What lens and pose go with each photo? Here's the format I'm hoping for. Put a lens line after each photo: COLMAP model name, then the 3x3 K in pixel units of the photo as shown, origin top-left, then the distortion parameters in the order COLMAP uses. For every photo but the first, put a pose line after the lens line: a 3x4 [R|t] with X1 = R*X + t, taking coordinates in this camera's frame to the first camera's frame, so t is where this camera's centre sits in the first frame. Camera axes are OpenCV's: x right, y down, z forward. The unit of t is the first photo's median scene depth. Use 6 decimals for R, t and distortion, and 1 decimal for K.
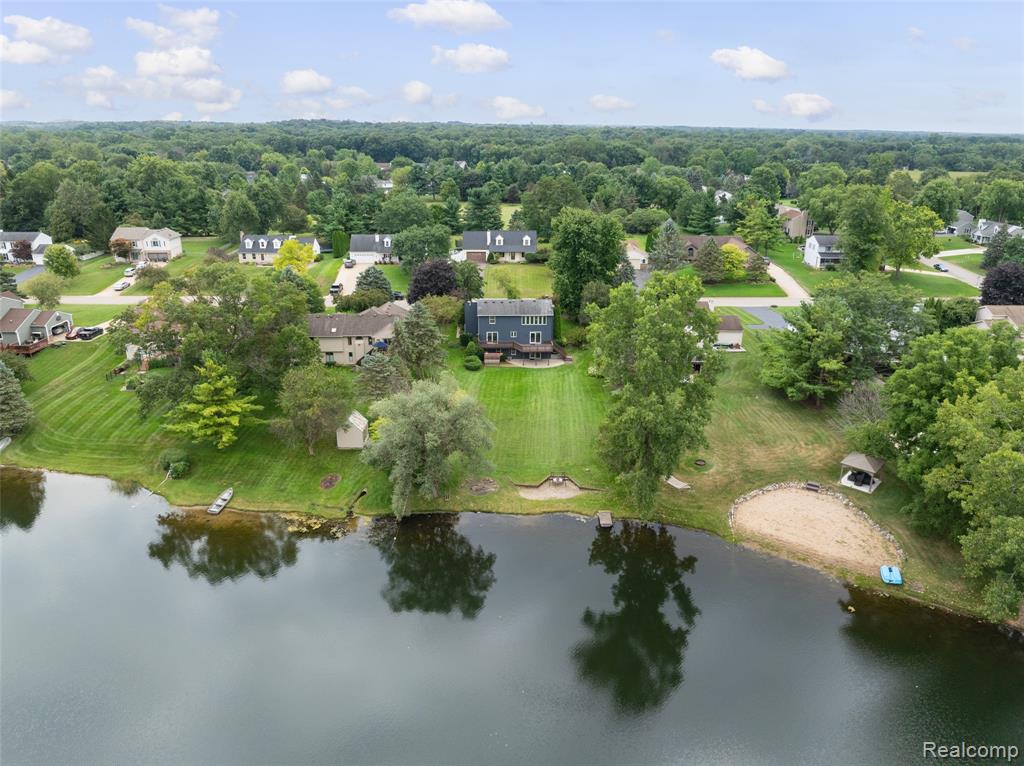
lens RADIAL K [[719.2, 0, 510.7], [0, 719.2, 382.5], [0, 0, 1]] dist [-0.039775, -0.002571]
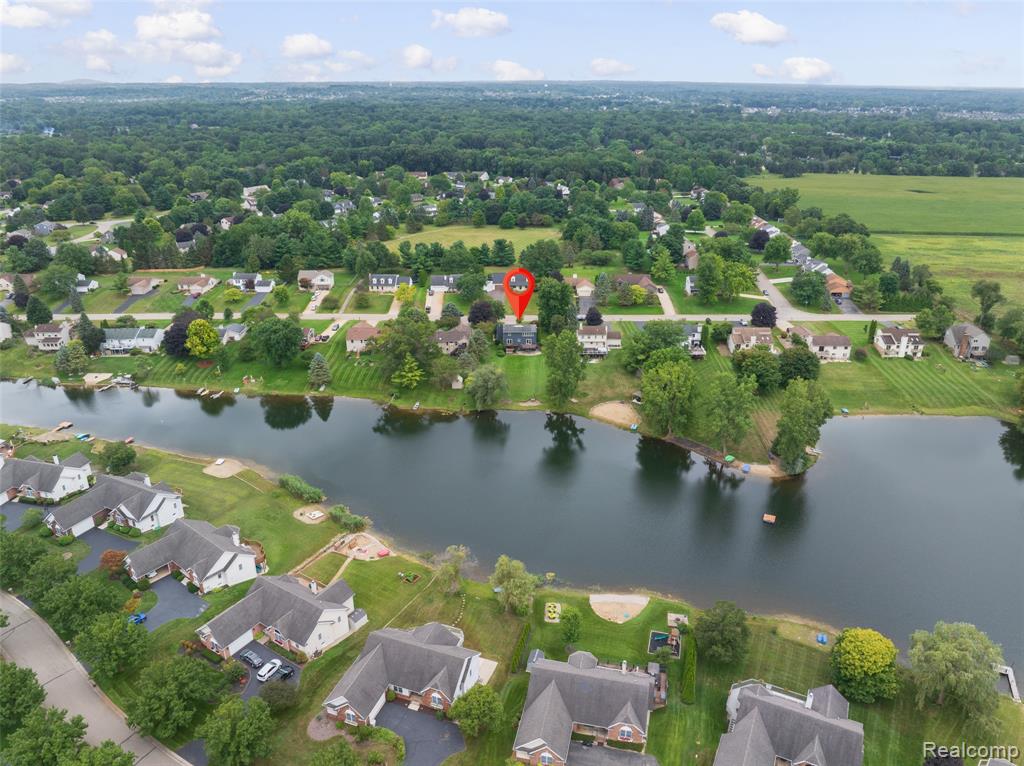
lens RADIAL K [[719.2, 0, 514.4], [0, 719.2, 382.2], [0, 0, 1]] dist [-0.039775, -0.002571]
pose [[0.999887, 0.003526, -0.014596, 0.022922], [-0.002686, 0.998363, 0.057137, -0.064788], [0.014774, -0.057091, 0.998260, -1.258438]]
